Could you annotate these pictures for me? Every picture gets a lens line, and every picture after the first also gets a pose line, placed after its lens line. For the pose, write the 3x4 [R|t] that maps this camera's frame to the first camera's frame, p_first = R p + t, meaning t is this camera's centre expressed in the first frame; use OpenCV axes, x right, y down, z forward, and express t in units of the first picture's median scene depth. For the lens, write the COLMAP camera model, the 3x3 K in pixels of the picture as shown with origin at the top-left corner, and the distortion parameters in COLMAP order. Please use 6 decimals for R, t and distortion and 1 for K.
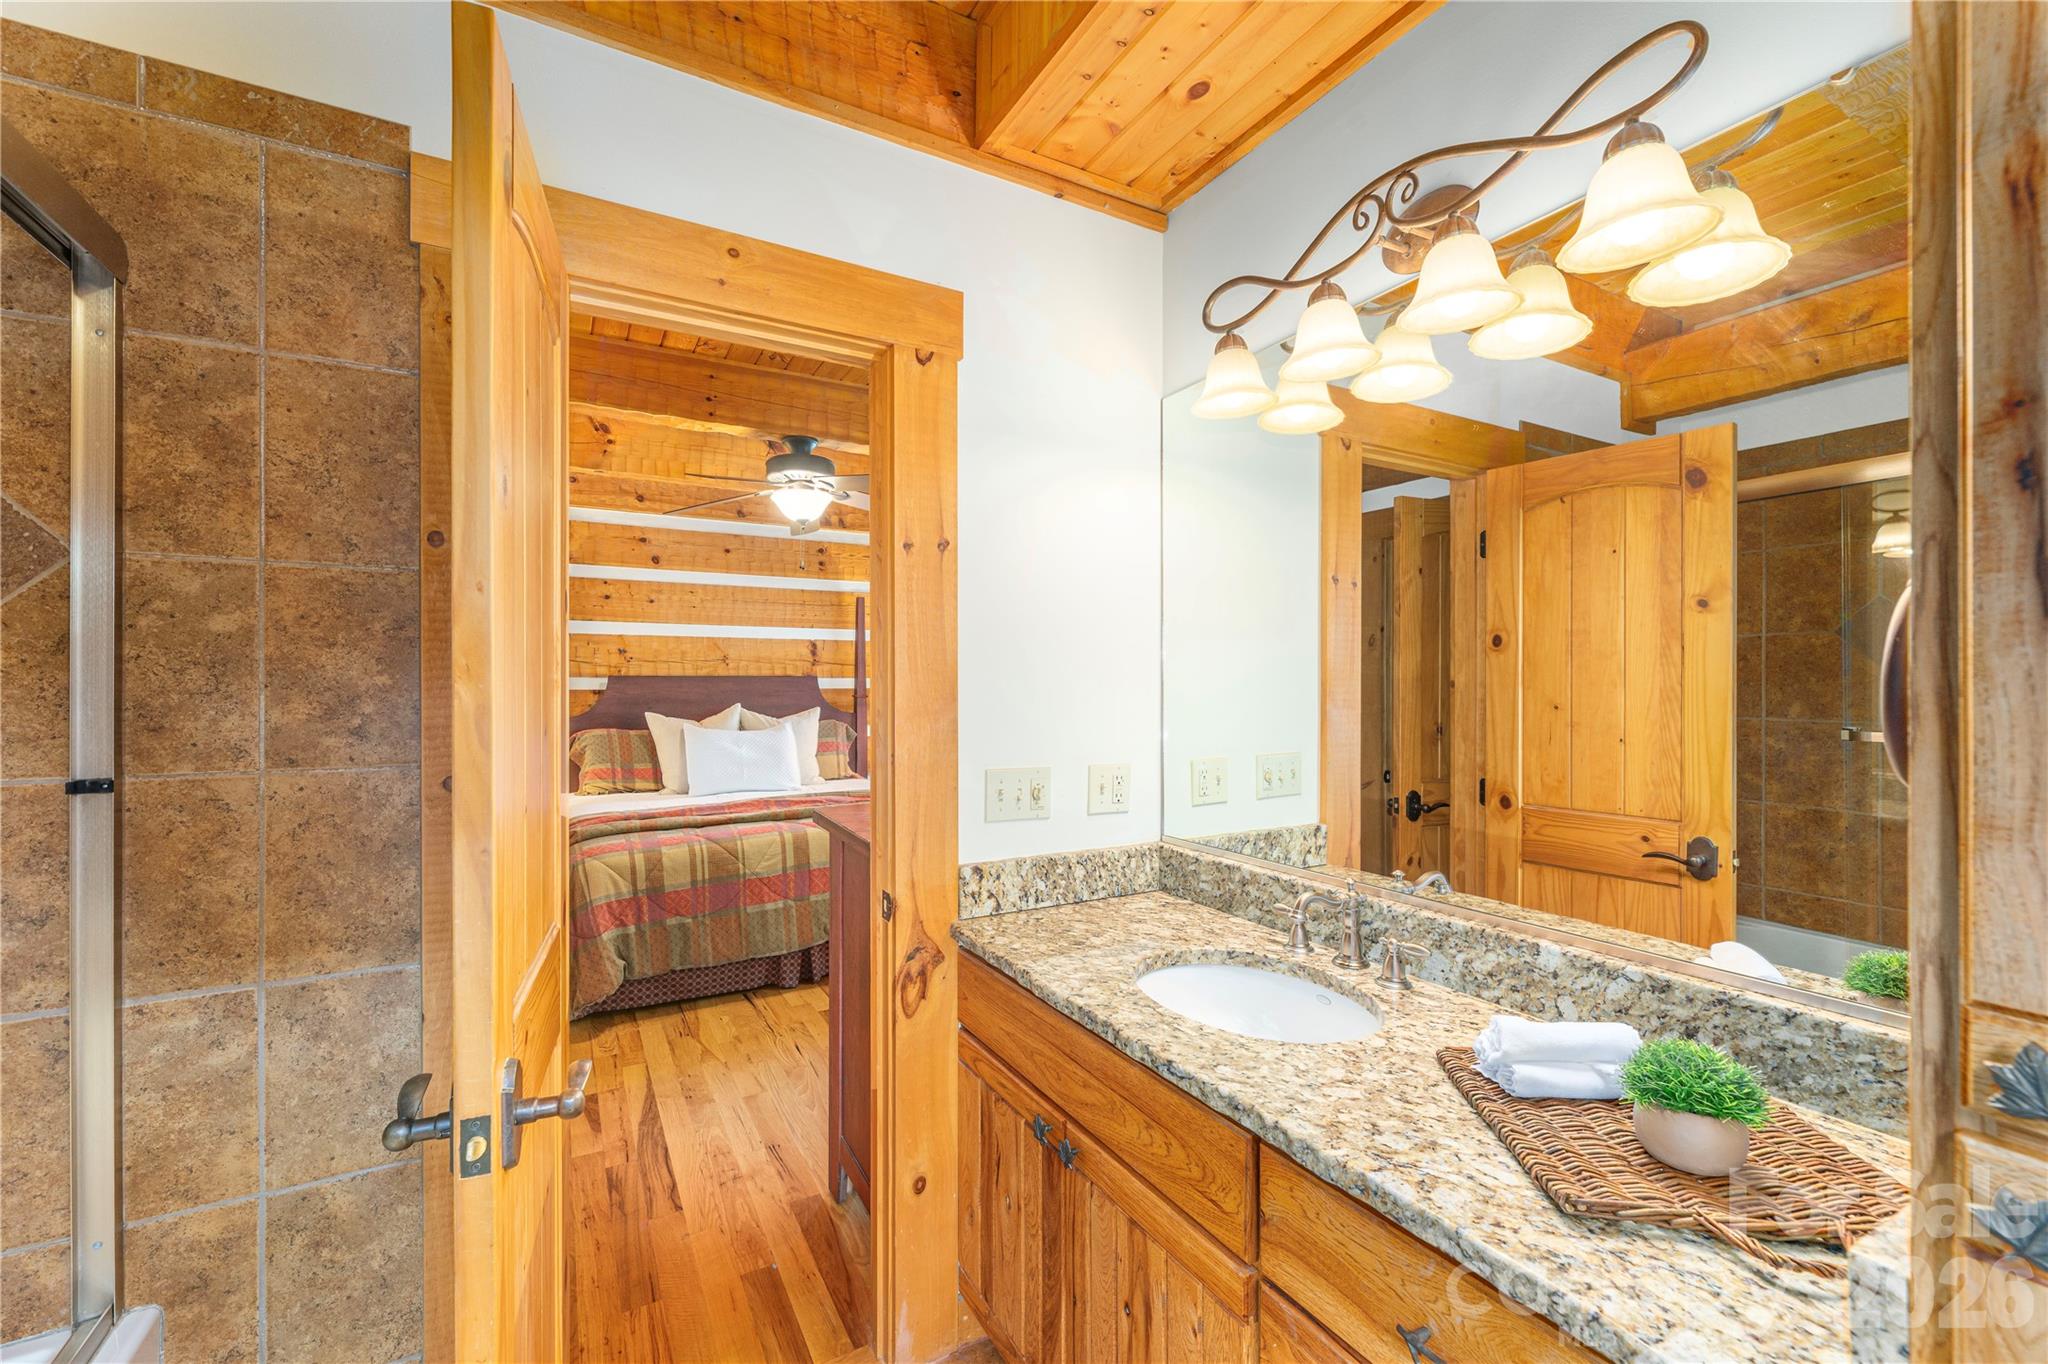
lens RADIAL K [[843.5, 0, 1027.1], [0, 843.5, 685.8], [0, 0, 1]] dist [0.000680, -0.000118]
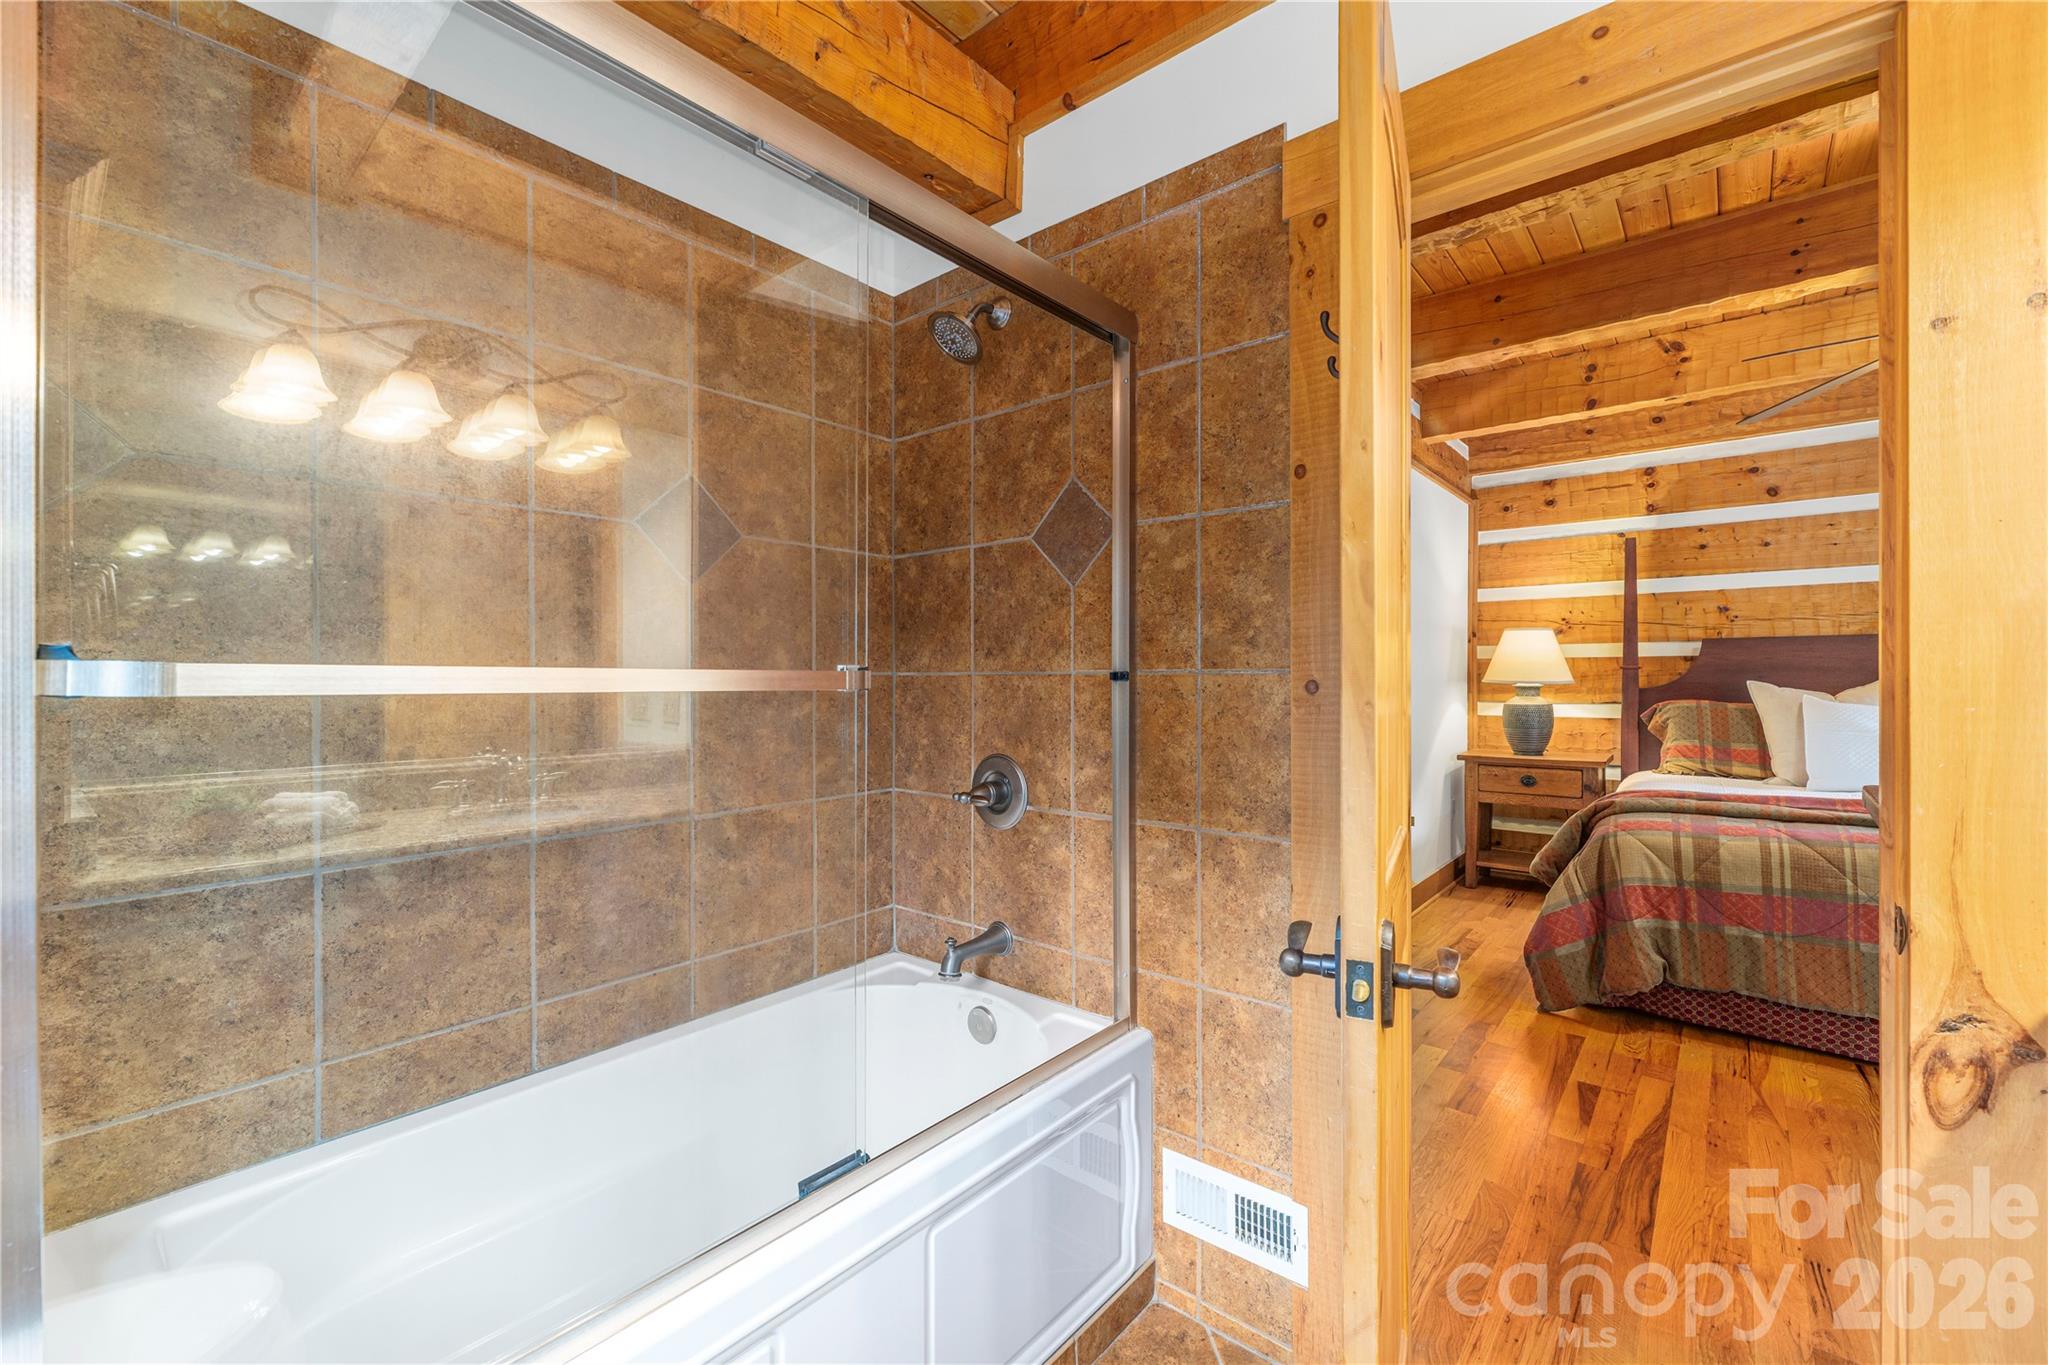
lens RADIAL K [[841.7, 0, 1030.2], [0, 841.7, 680.1], [0, 0, 1]] dist [-0.001046, 0.000234]
pose [[0.349547, 0.003474, -0.936912, 0.093000], [-0.000278, 0.999993, 0.003604, 0.040624], [0.936919, -0.000999, 0.349546, 0.102113]]
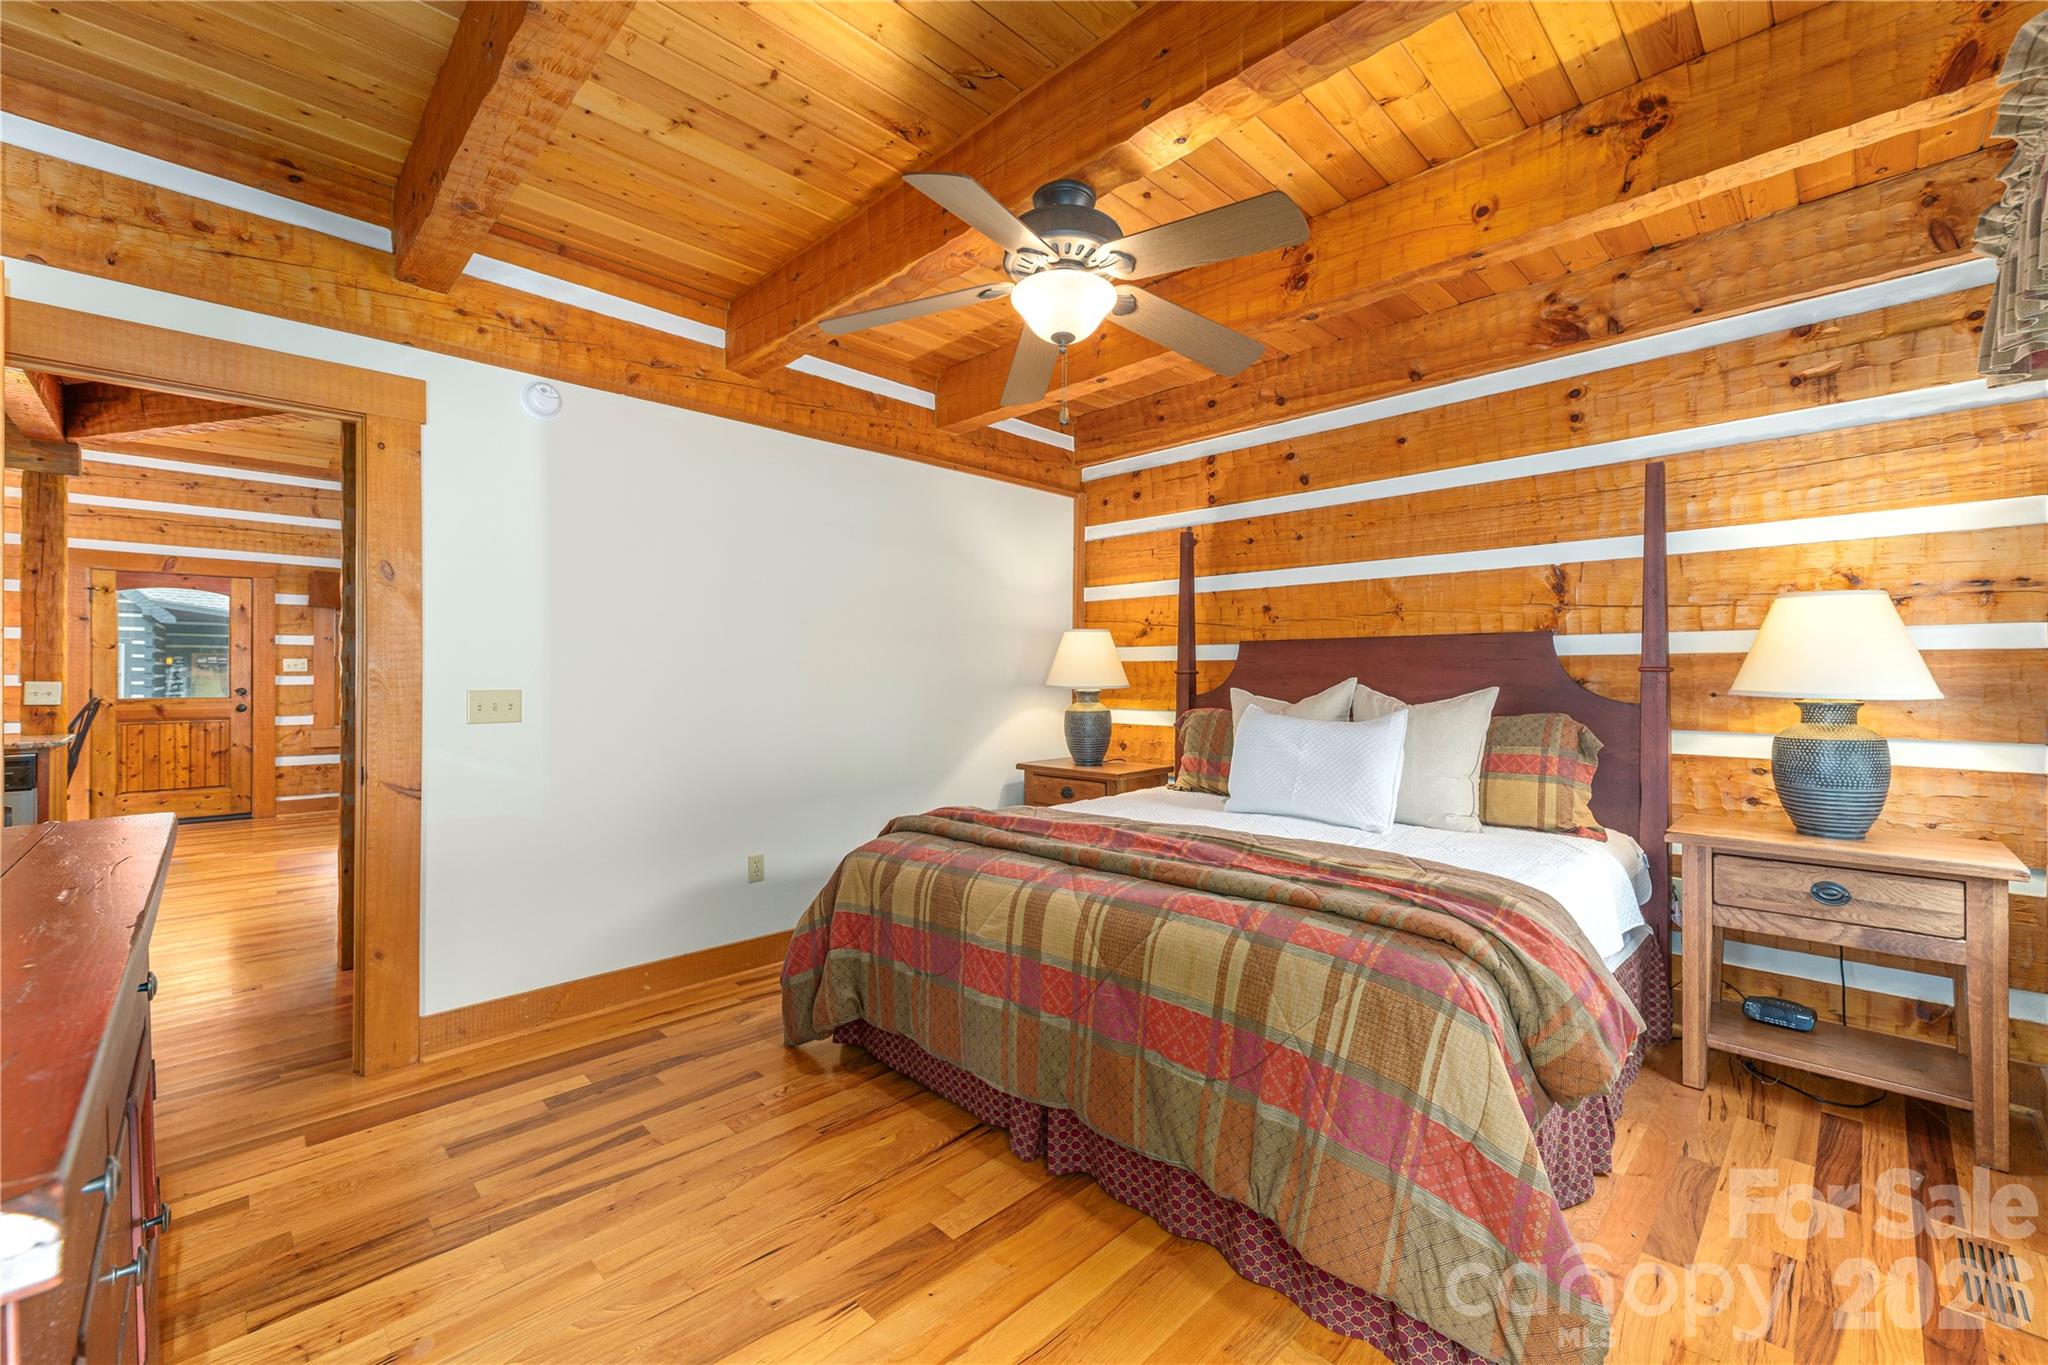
lens RADIAL K [[827.9, 0, 1024.3], [0, 827.9, 677.3], [0, 0, 1]] dist [0.000748, 0.000271]
pose [[0.255238, 0.006223, -0.966858, 0.289903], [-0.004855, 0.999975, 0.005154, 0.027596], [0.966866, 0.003378, 0.255261, 0.917541]]
